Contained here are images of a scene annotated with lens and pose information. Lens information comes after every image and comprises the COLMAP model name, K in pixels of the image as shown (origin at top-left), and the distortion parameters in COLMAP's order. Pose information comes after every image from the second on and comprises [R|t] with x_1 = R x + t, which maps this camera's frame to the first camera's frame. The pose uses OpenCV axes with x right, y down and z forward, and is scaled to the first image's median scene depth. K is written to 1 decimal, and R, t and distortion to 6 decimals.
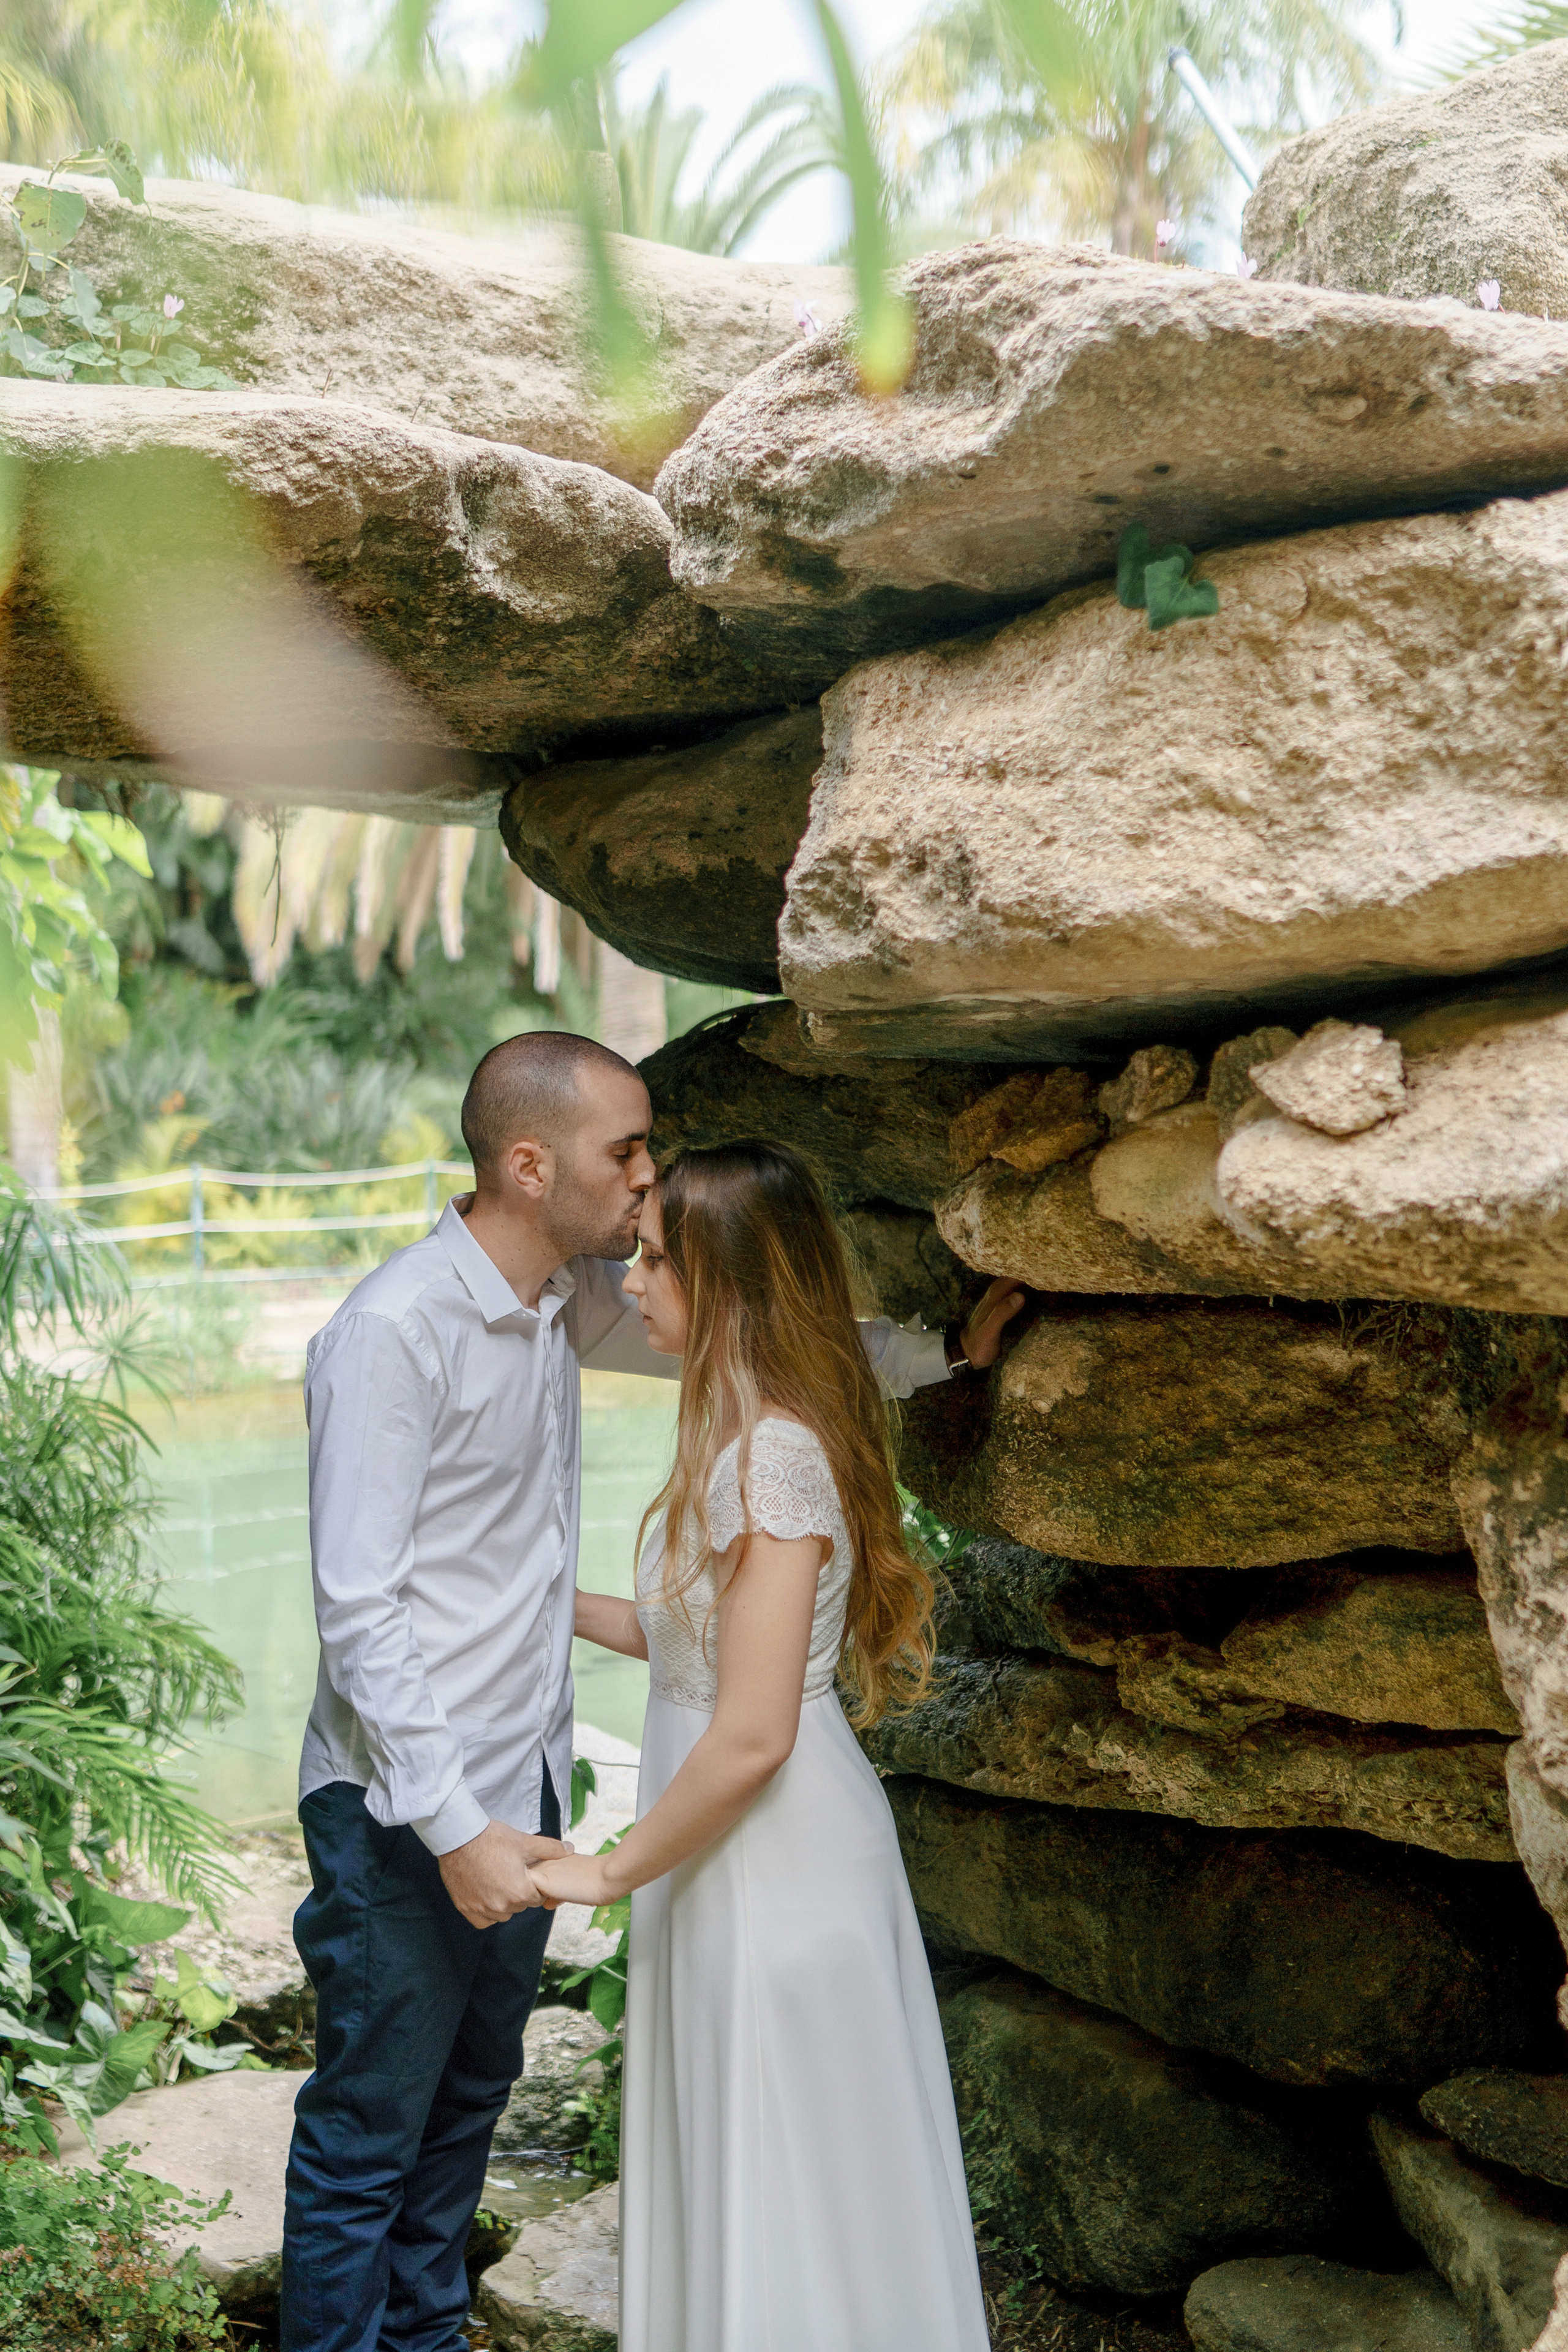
lens RADIAL K [[2471.3, 0, 784.0], [0, 2471.3, 1176.0], [0, 0, 1]] dist [-0.002914, -0.003596]
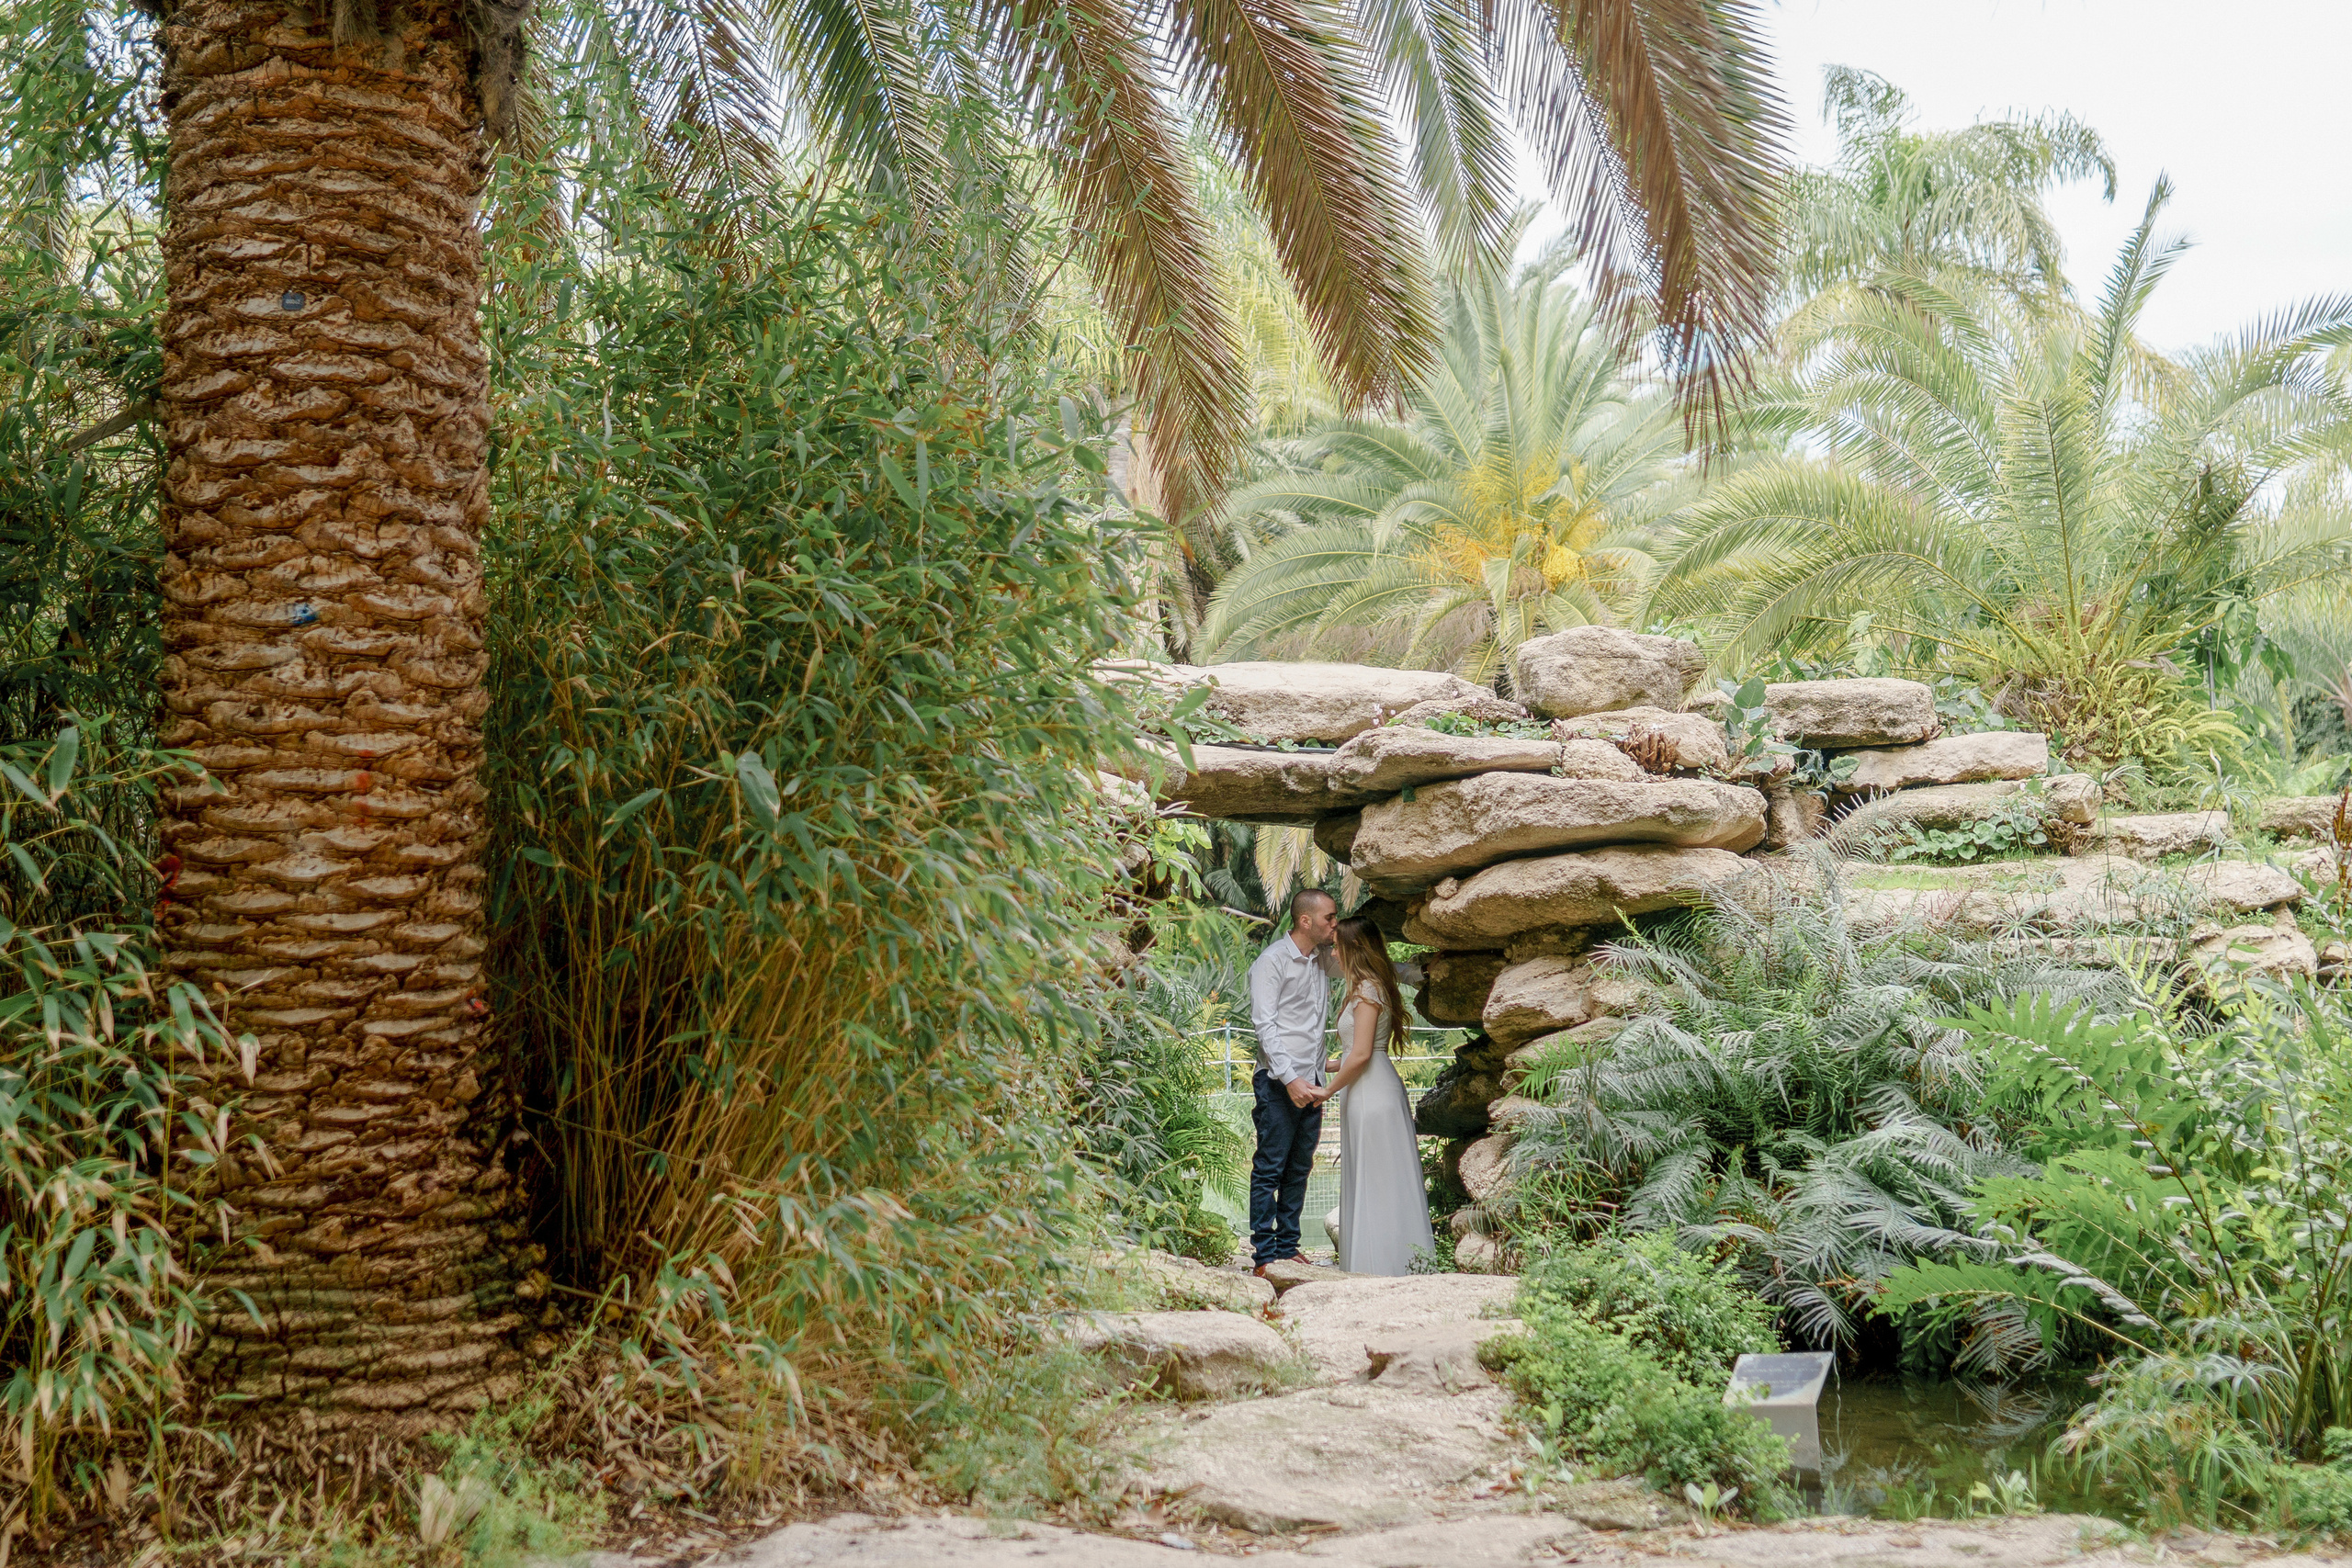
lens RADIAL K [[2465.4, 0, 1176.0], [0, 2465.4, 784.0], [0, 0, 1]] dist [-0.002967, 0.003705]
pose [[0.968115, -0.029785, -0.248729, 0.830219], [-0.004187, 0.990844, -0.134948, 0.380675], [0.250471, 0.131687, 0.959126, -3.525653]]
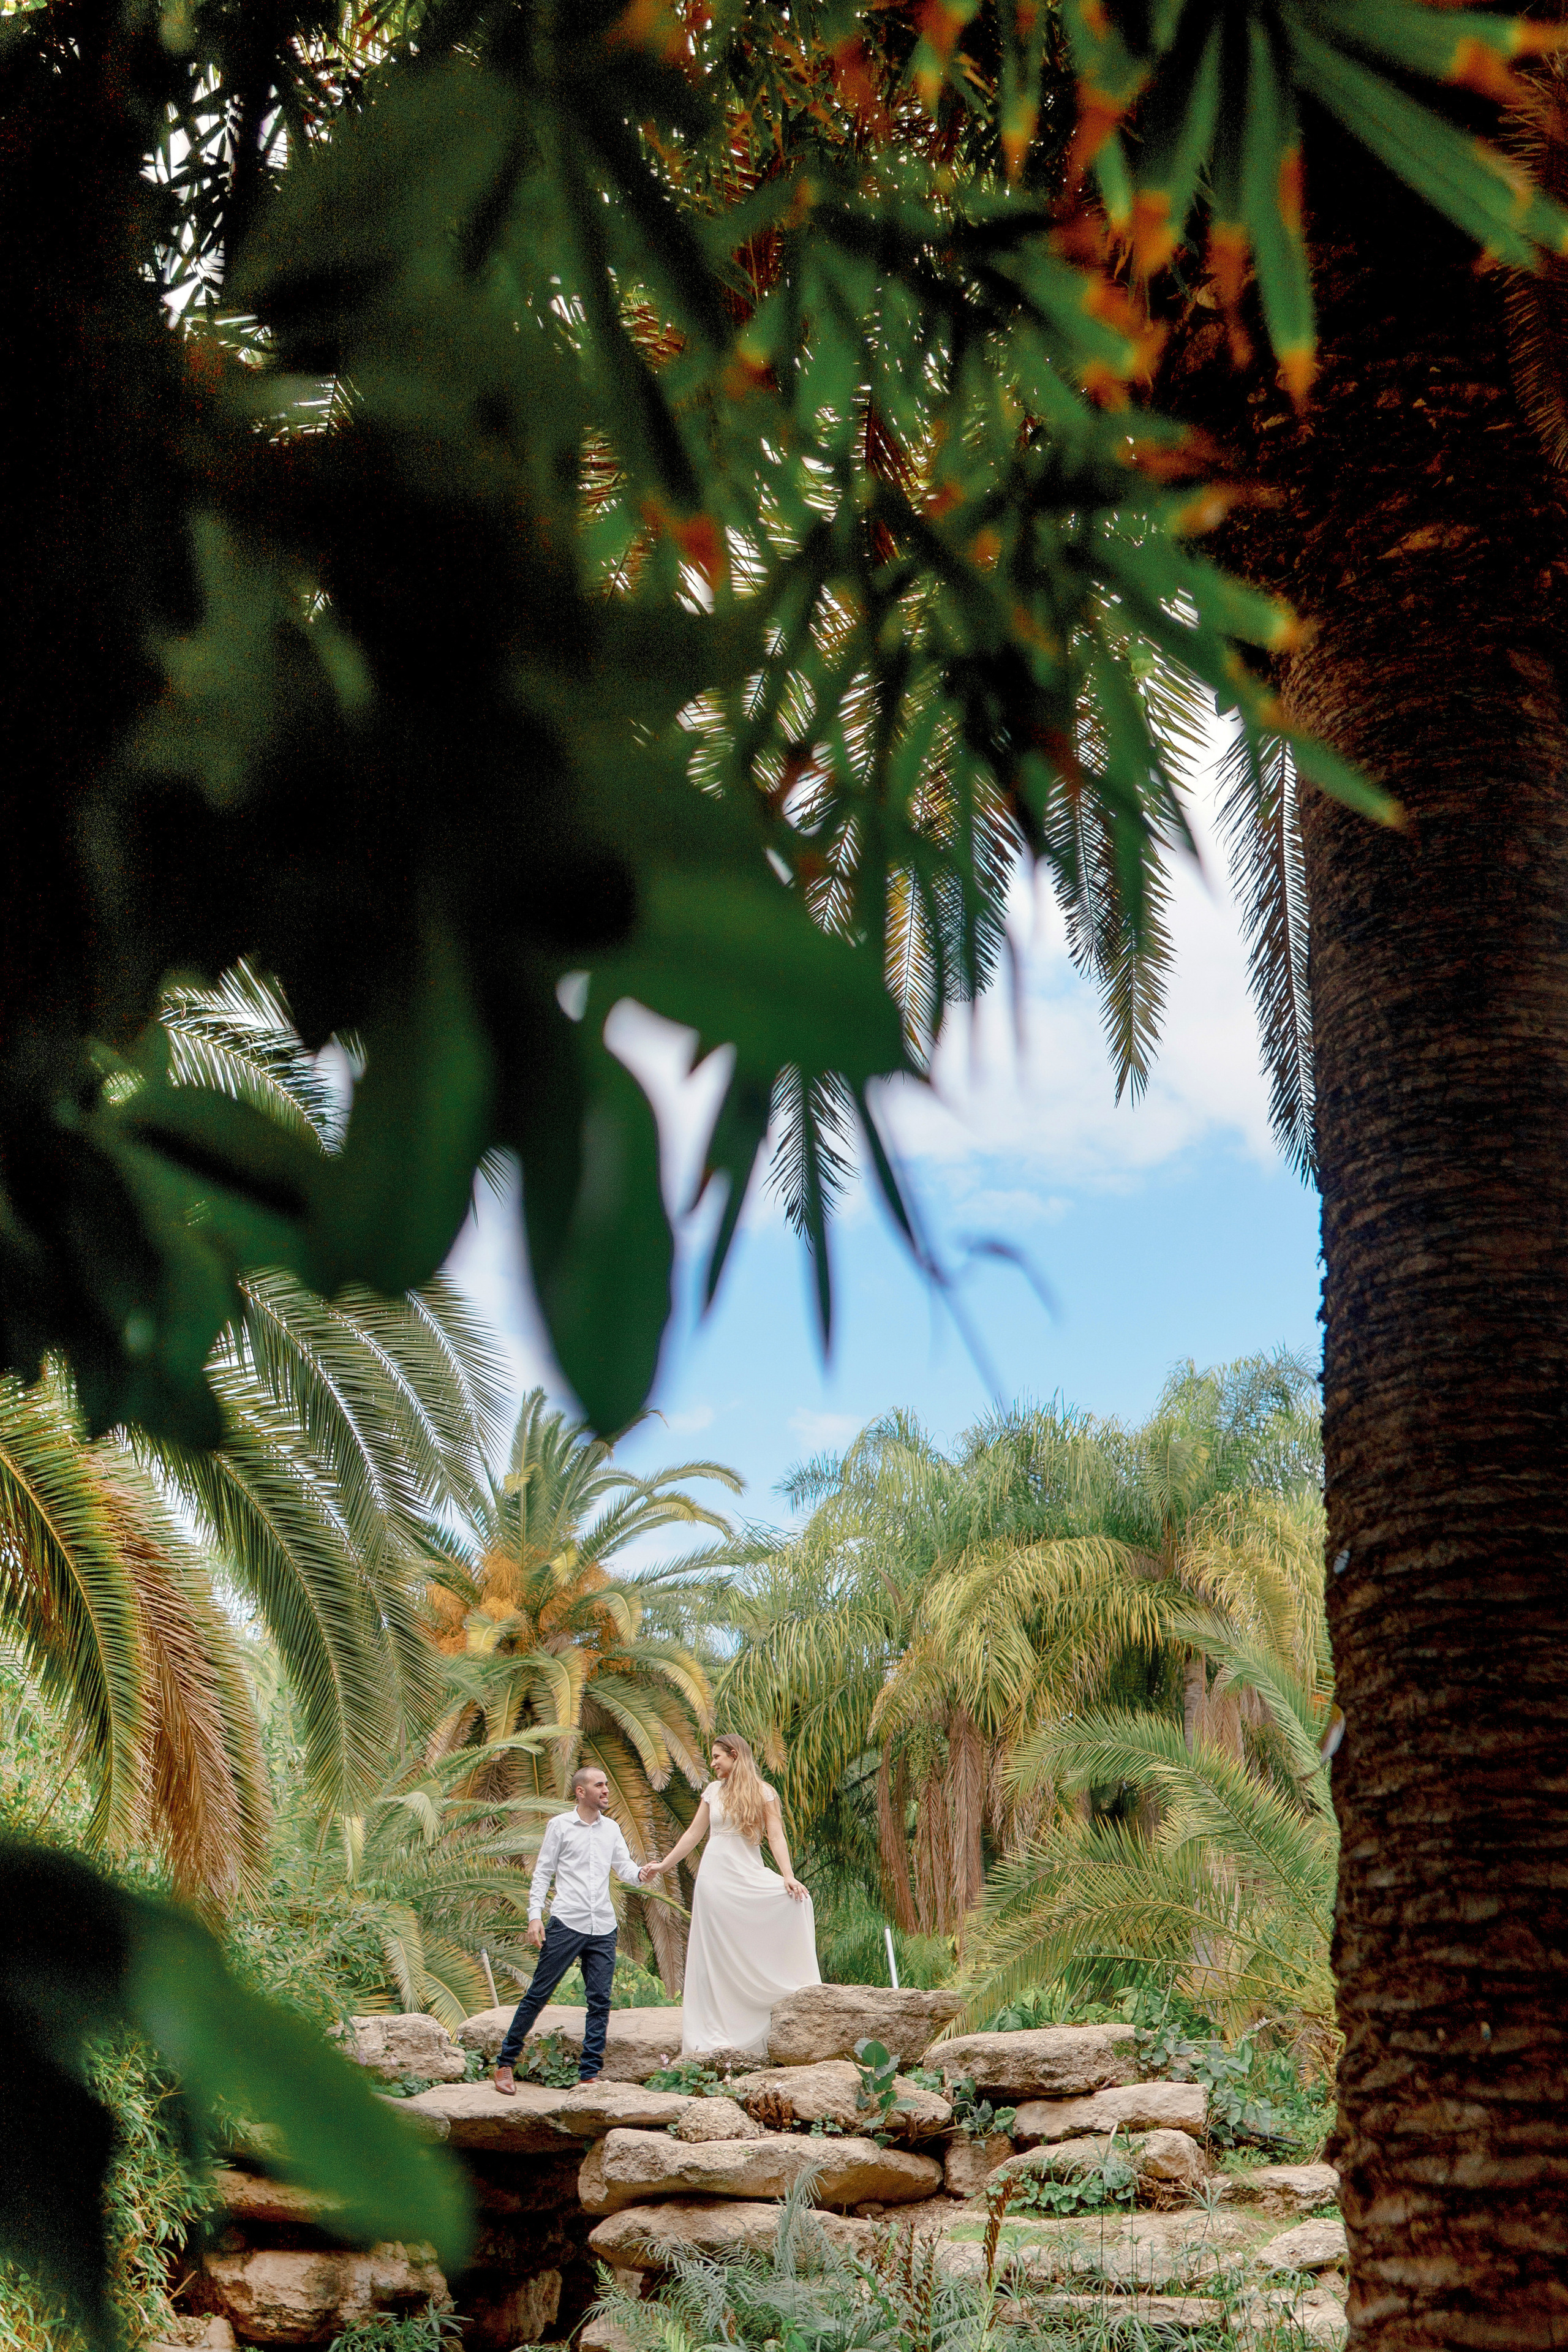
lens RADIAL K [[2465.7, 0, 784.0], [0, 2465.7, 1176.0], [0, 0, 1]] dist [-0.002967, 0.003705]
pose [[0.782986, -0.229955, -0.577974, 4.047043], [-0.050139, 0.902805, -0.427118, 0.165001], [0.620016, 0.363406, 0.695353, -3.387449]]
